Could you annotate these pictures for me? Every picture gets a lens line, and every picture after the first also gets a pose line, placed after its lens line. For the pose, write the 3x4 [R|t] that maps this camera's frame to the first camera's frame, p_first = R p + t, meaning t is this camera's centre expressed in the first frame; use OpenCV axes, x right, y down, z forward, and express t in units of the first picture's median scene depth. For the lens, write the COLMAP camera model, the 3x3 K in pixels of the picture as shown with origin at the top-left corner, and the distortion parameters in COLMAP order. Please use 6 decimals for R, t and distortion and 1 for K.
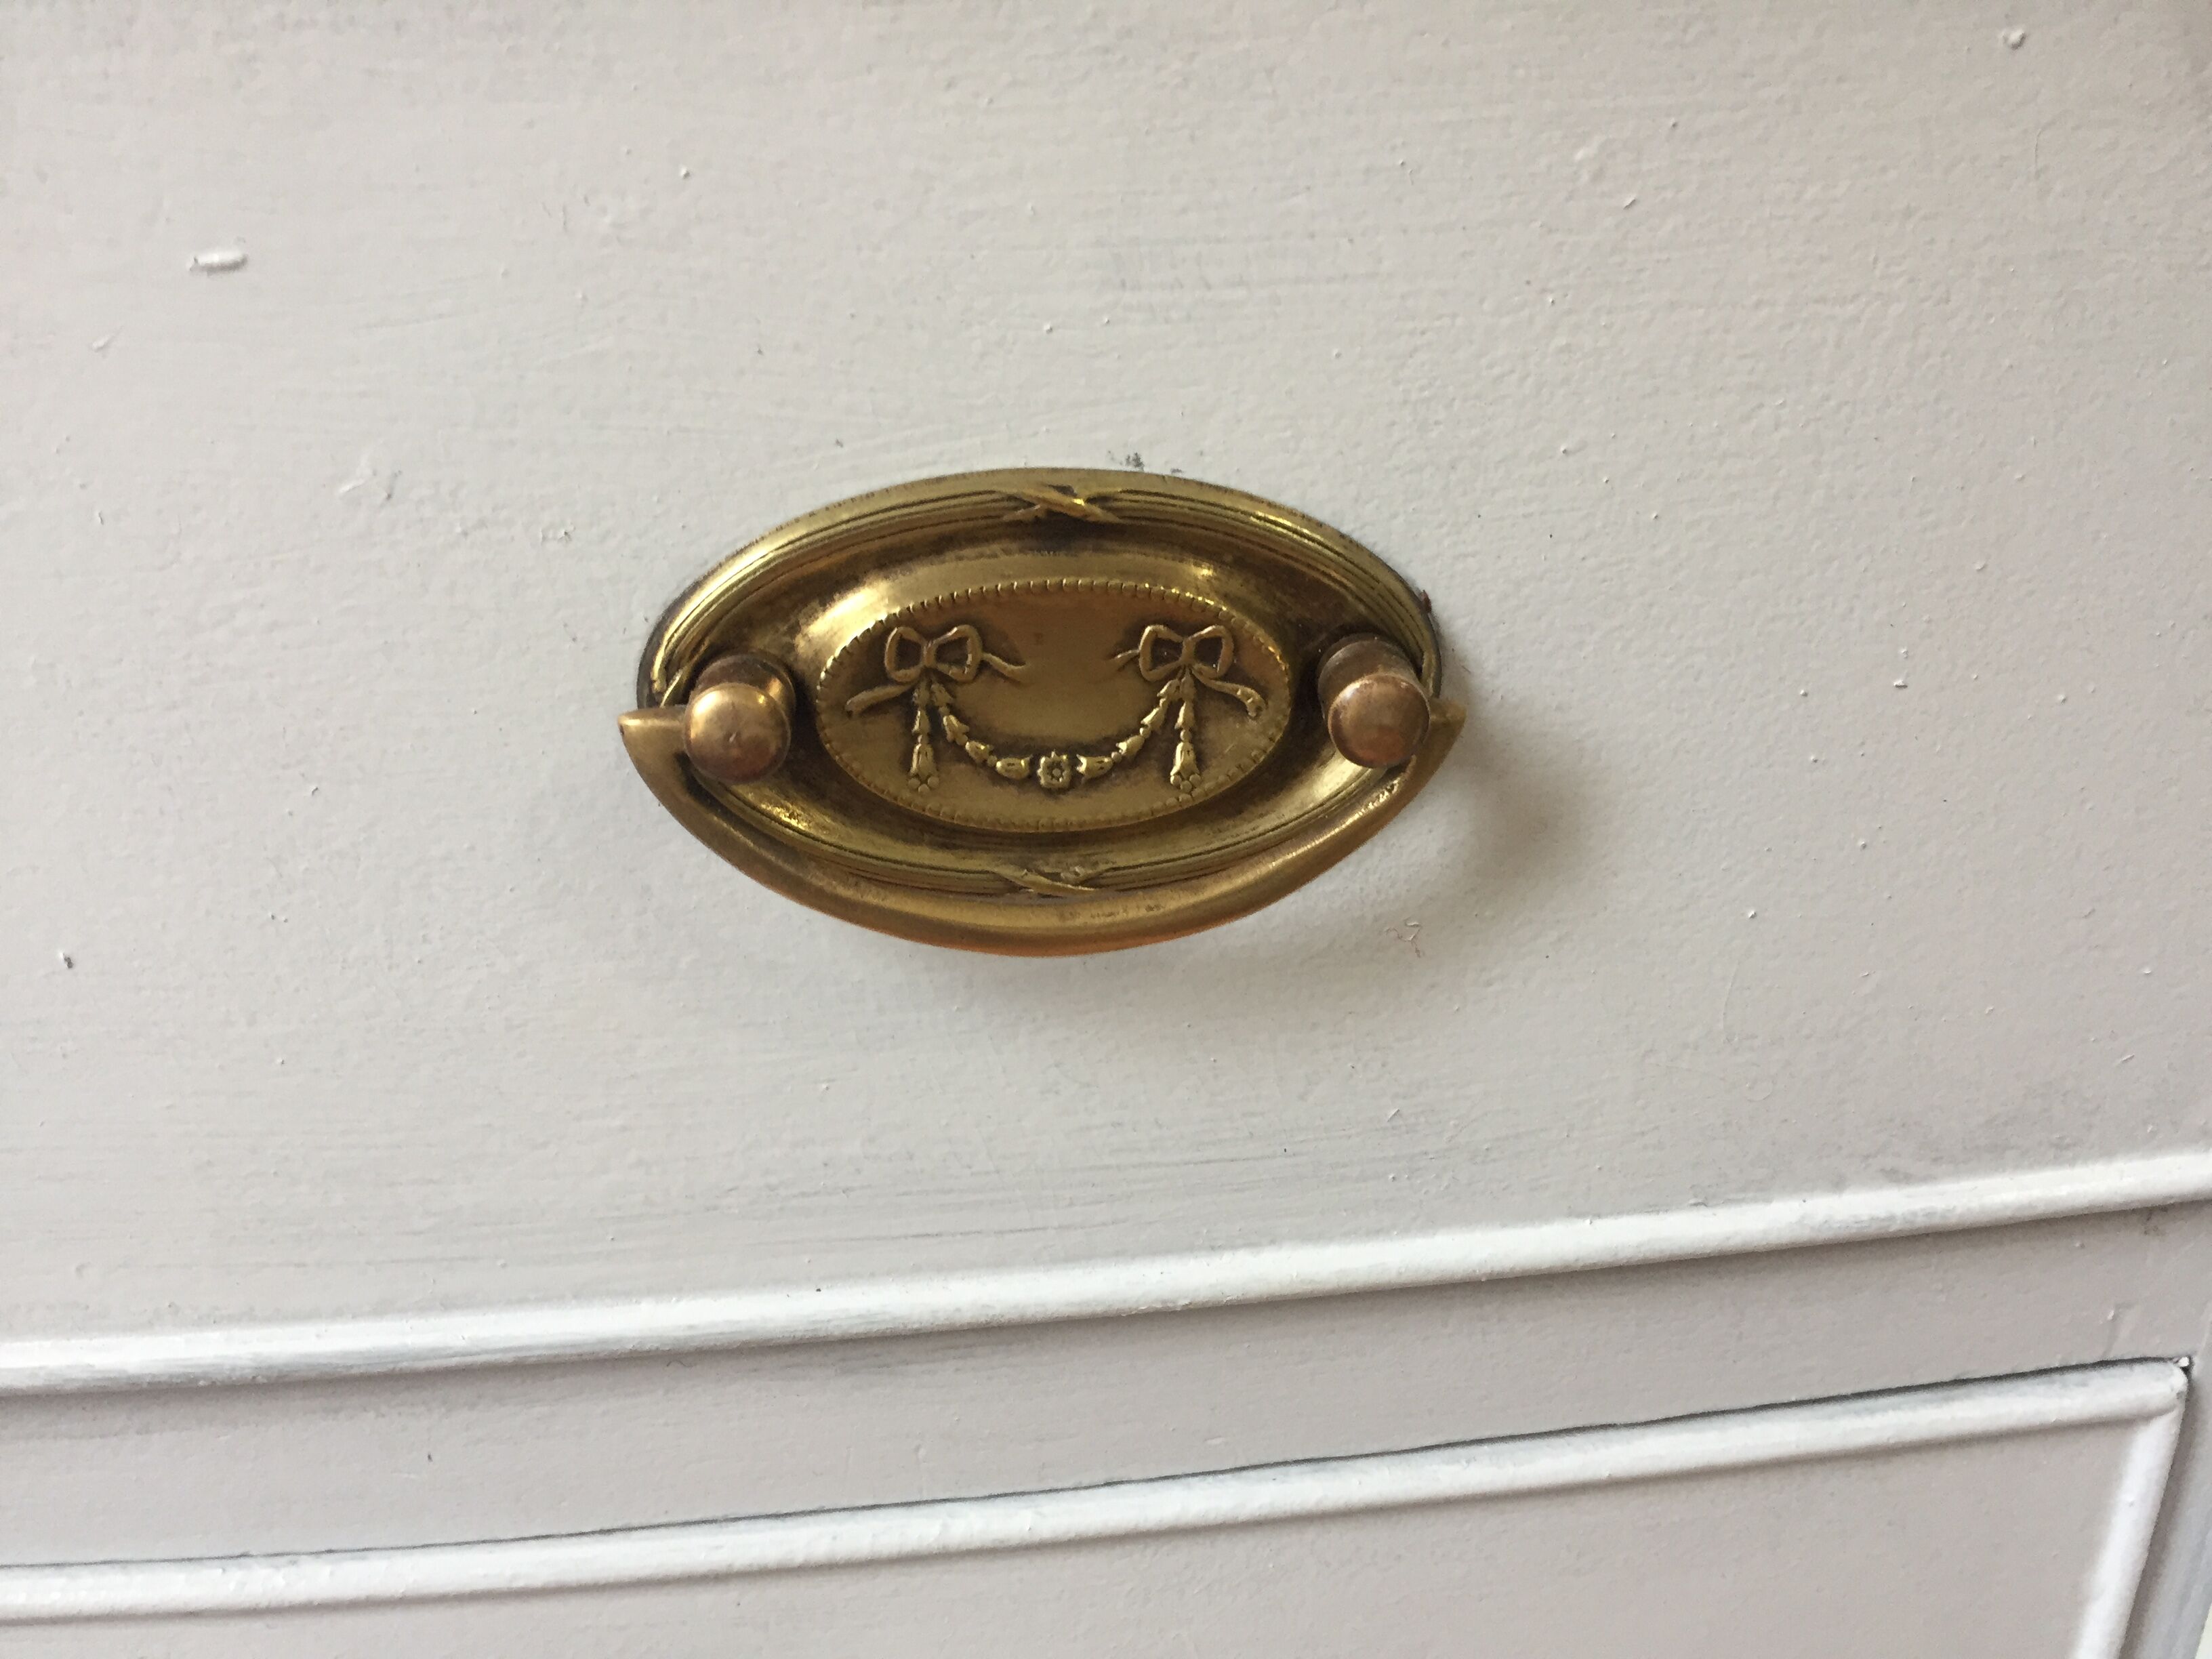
lens RADIAL K [[1869.3, 0, 1101.7], [0, 1869.3, 814.5], [0, 0, 1]] dist [0.025526, -0.011938]
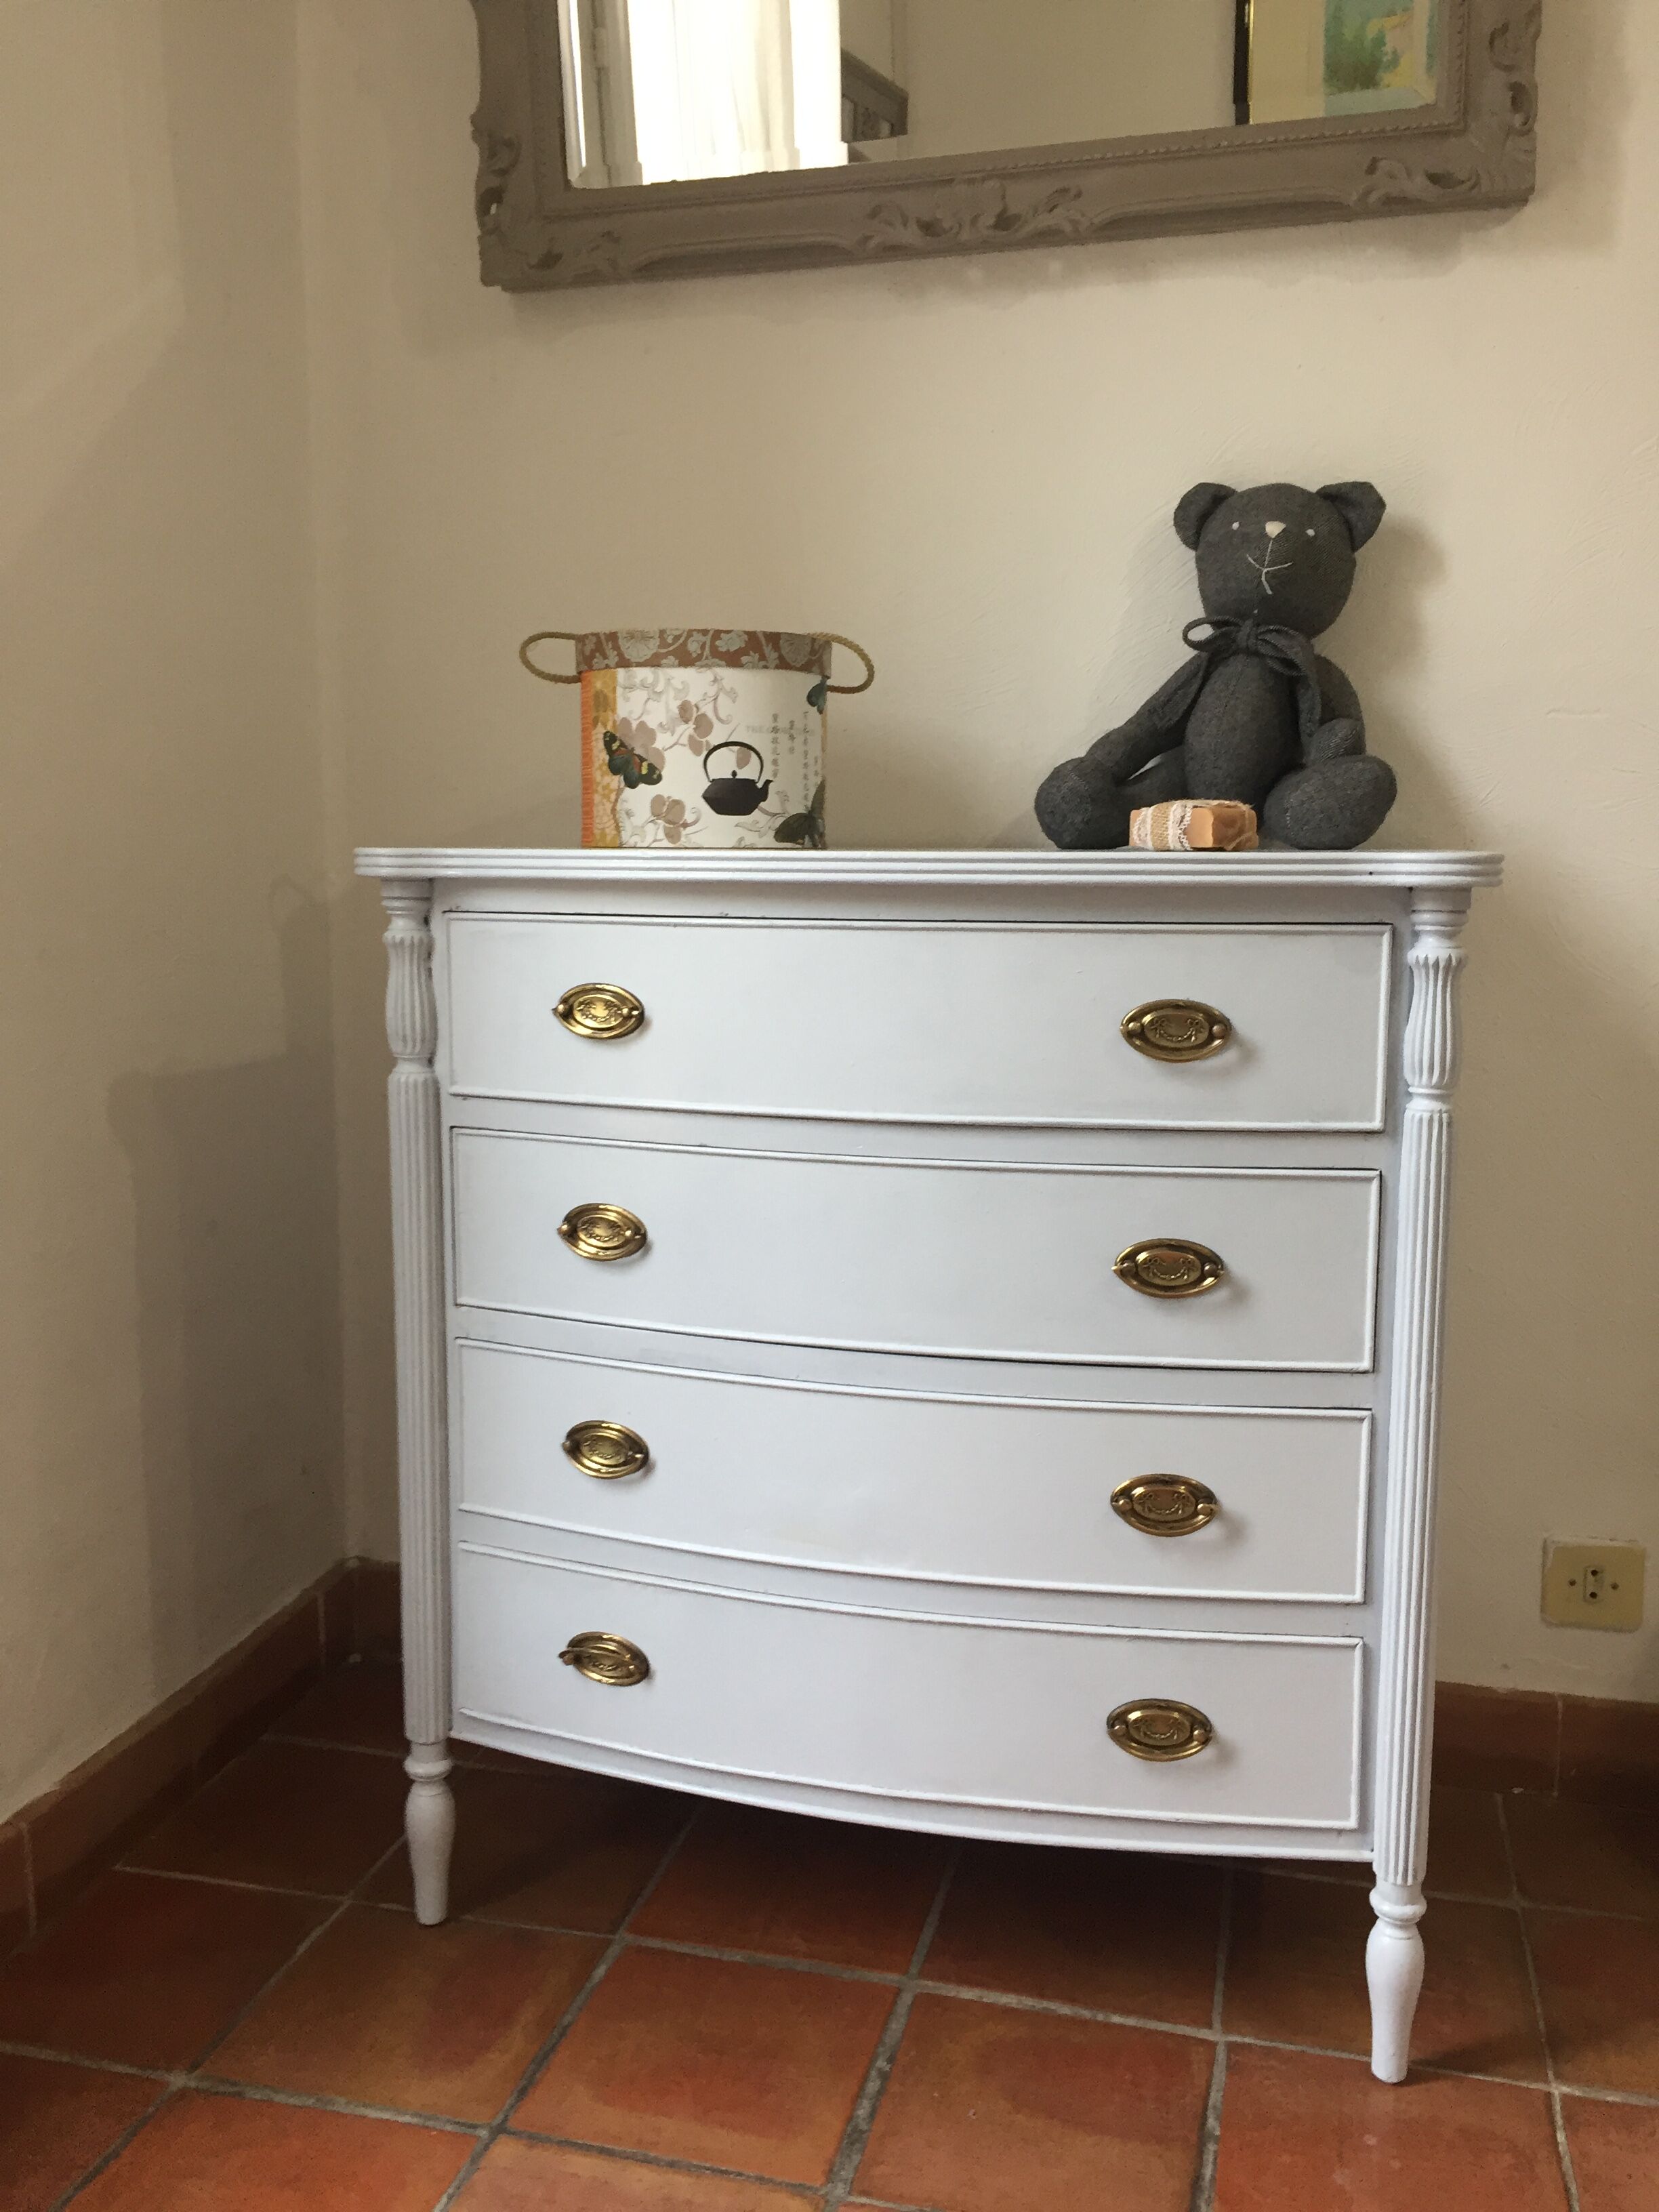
lens RADIAL K [[1869.3, 0, 829.5], [0, 1869.3, 1106.0], [0, 0, 1]] dist [0.025526, -0.011938]
pose [[0.970050, 0.042190, -0.239215, 0.431093], [-0.091446, 0.975779, -0.198728, 1.845544], [0.225036, 0.214651, 0.950412, -6.339409]]
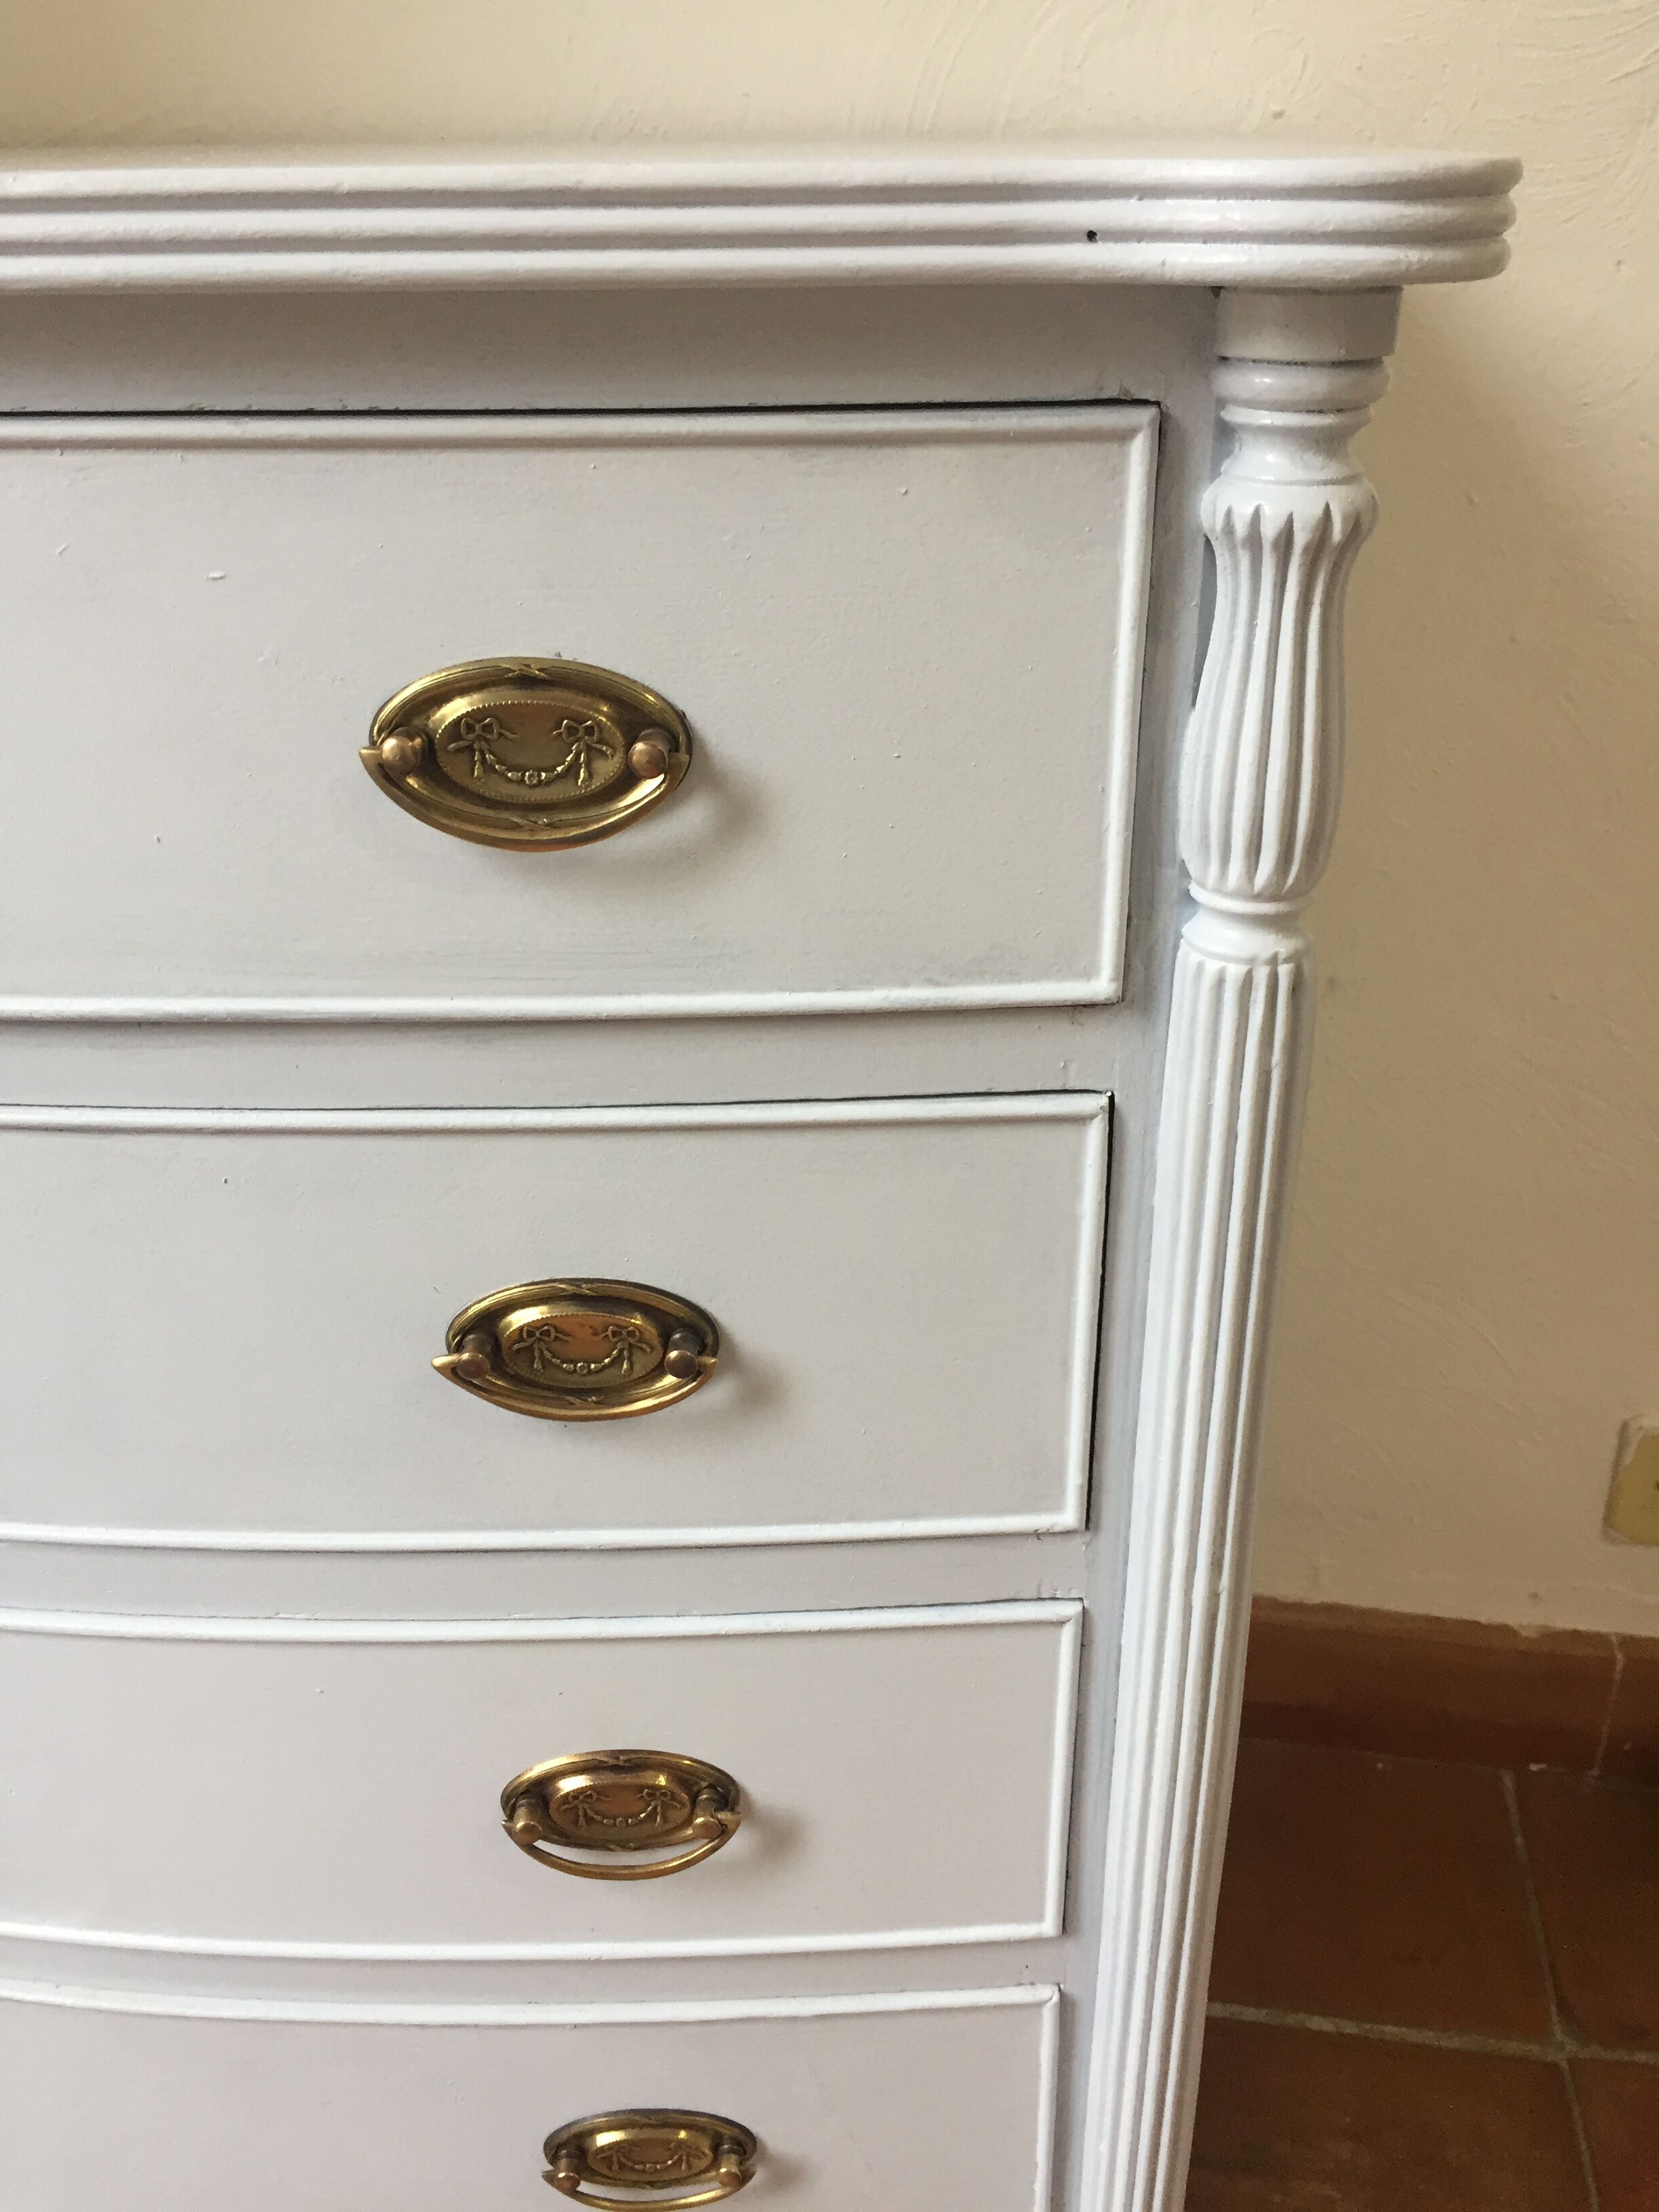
lens RADIAL K [[1869.3, 0, 829.5], [0, 1869.3, 1106.0], [0, 0, 1]] dist [0.025526, -0.011938]
pose [[0.992921, 0.050262, -0.107621, 0.671164], [-0.039653, 0.994342, 0.098545, 0.152433], [0.111965, -0.093580, 0.989296, -1.500708]]
